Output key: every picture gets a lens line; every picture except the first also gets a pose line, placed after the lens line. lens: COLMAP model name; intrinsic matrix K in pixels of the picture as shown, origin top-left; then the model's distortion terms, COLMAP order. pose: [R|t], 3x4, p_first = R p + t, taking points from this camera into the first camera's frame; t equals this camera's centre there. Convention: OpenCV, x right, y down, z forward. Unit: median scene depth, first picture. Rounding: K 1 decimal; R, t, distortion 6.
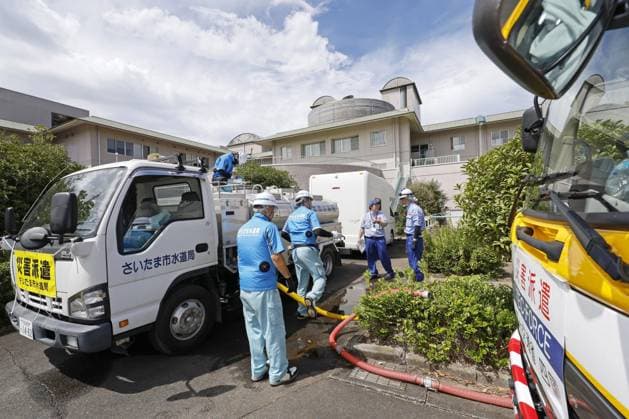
lens RADIAL K [[234.1, 0, 314.9], [0, 234.1, 200.9], [0, 0, 1]] dist [-0.000076, 0.000001]
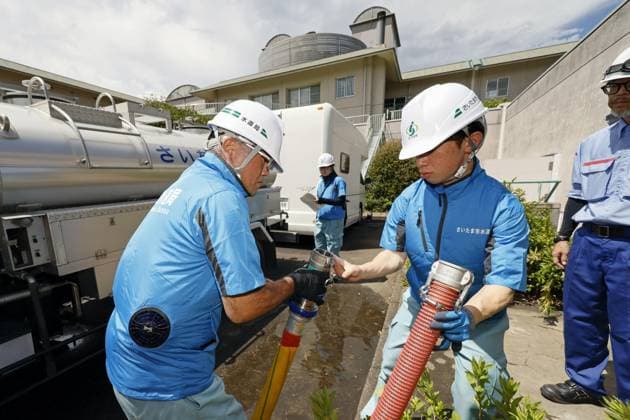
lens RADIAL K [[252.8, 0, 315.0], [0, 252.8, 210.0], [0, 0, 1]] dist [0.000120, 0.000009]
pose [[0.985197, 0.007396, 0.171266, 0.033842], [-0.032460, 0.989043, 0.144015, 0.020646], [-0.168324, -0.147442, 0.974642, 0.148122]]
